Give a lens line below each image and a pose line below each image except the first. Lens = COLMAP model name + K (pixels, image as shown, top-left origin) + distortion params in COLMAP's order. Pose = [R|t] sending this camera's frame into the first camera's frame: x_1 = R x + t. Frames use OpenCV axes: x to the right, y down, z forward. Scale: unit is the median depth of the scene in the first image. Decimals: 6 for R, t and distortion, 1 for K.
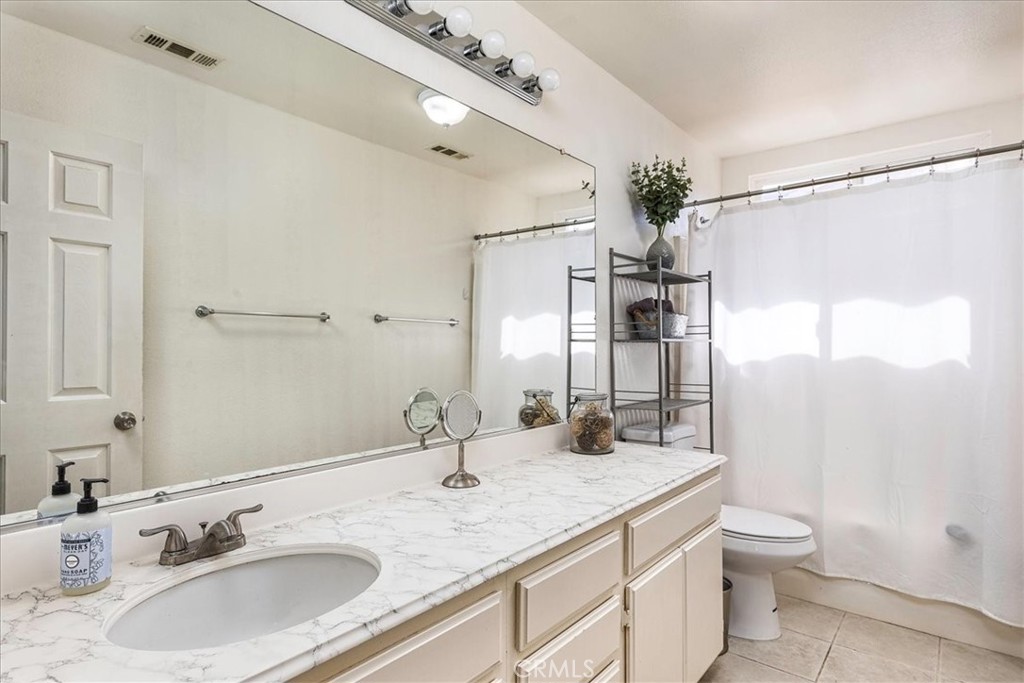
lens RADIAL K [[460.4, 0, 512.0], [0, 460.4, 341.5], [0, 0, 1]] dist [0.010523, -0.000324]
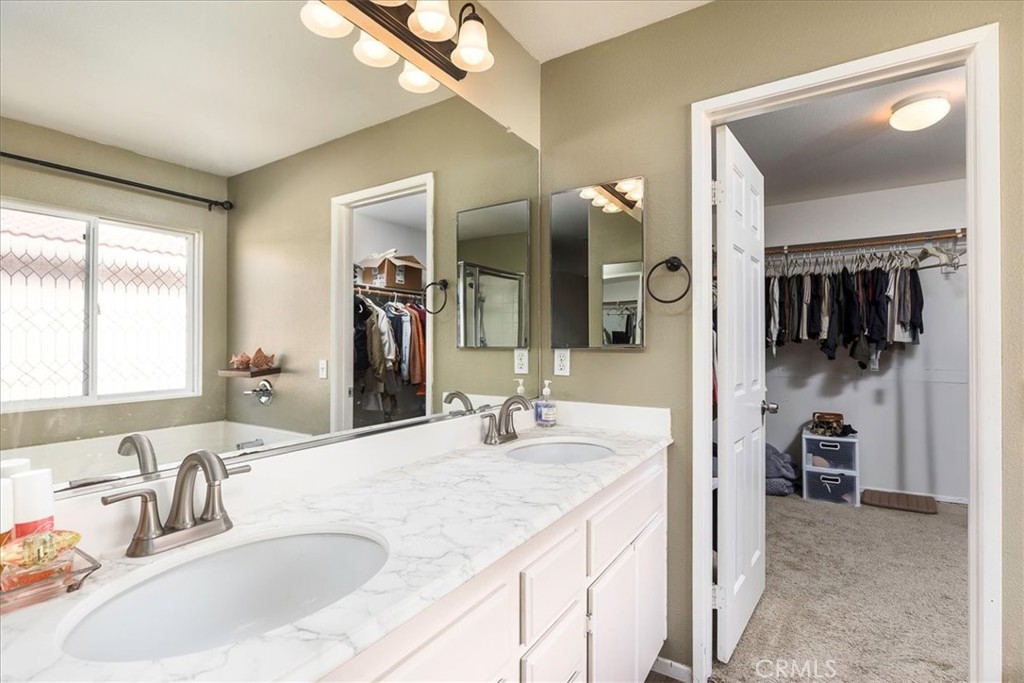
lens RADIAL K [[460.4, 0, 512.0], [0, 460.4, 341.5], [0, 0, 1]] dist [0.010523, -0.000324]
pose [[-0.989531, 0.002980, -0.144290, -0.024810], [0.004592, 0.999931, -0.010836, 0.072938], [0.144248, -0.011385, -0.989476, 1.939353]]
